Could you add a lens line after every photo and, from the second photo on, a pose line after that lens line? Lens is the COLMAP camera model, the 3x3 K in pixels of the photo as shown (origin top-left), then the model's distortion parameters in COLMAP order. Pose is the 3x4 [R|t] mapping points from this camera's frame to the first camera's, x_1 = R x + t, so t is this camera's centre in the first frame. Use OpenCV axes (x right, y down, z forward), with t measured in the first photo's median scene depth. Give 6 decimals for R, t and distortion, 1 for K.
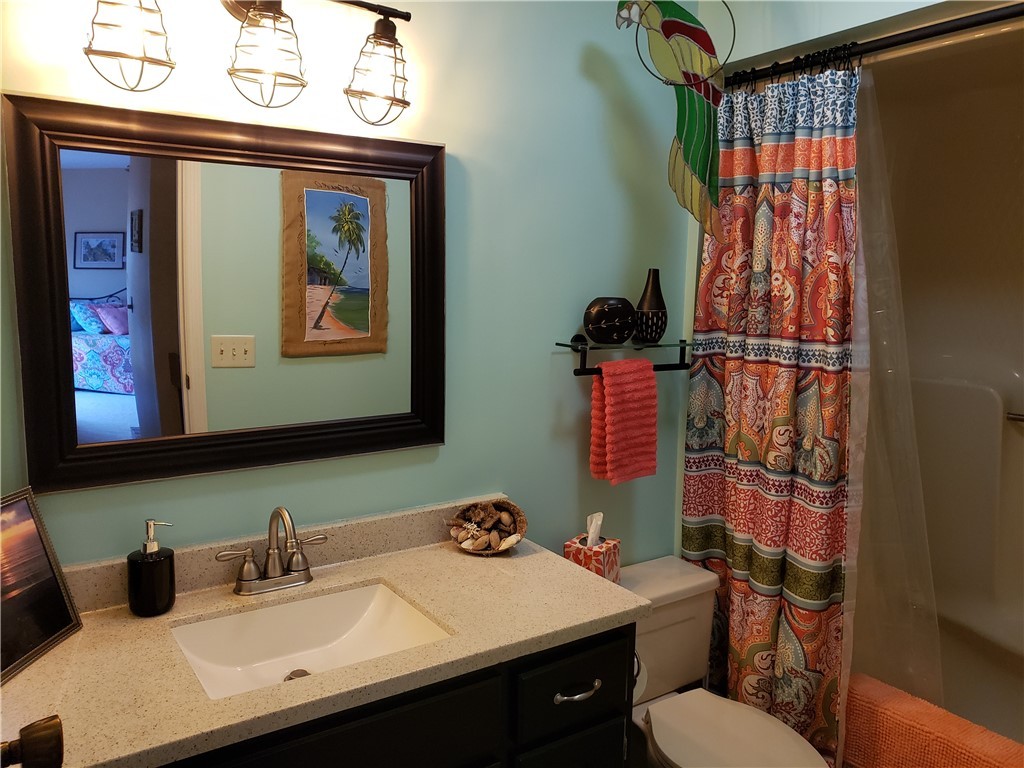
lens RADIAL K [[791.2, 0, 513.1], [0, 791.2, 370.1], [0, 0, 1]] dist [0.048162, -0.051329]
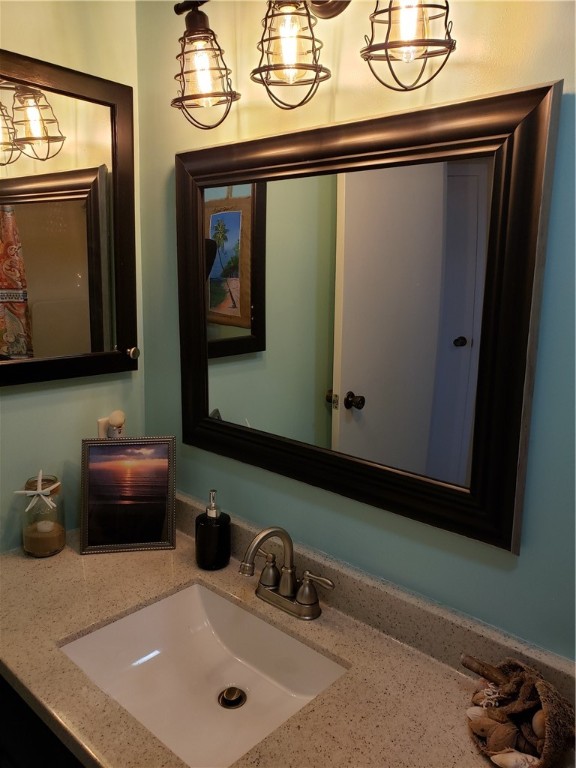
lens RADIAL K [[593.4, 0, 287.8], [0, 593.4, 375.3], [0, 0, 1]] dist [0.048162, -0.051329]
pose [[0.236578, 0.166461, -0.957247, 0.400373], [-0.124225, 0.982311, 0.140118, -0.124037], [0.963638, 0.085766, 0.253071, 0.846420]]
